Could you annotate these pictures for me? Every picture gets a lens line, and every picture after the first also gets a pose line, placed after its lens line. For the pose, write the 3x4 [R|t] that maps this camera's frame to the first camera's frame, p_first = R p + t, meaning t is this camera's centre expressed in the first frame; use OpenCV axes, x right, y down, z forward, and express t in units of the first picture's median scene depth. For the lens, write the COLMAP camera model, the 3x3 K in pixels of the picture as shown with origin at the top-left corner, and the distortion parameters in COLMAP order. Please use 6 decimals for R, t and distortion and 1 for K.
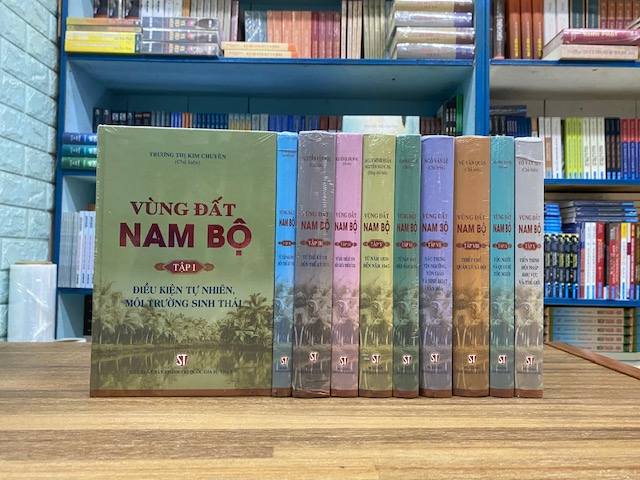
lens RADIAL K [[493.9, 0, 314.2], [0, 493.9, 243.1], [0, 0, 1]] dist [-0.023518, 0.022386]
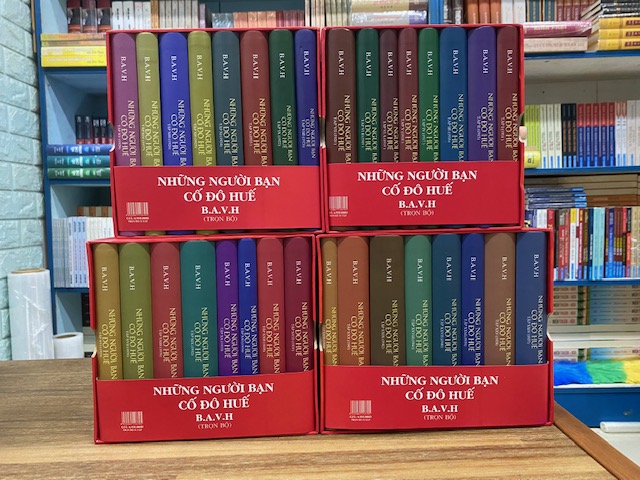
lens RADIAL K [[493.9, 0, 320.3], [0, 493.9, 235.2], [0, 0, 1]] dist [-0.023518, 0.022386]
pose [[0.999054, -0.038057, -0.021020, 0.102118], [0.039733, 0.995493, 0.086107, -0.096768], [0.017648, -0.086861, 0.996064, -0.077607]]
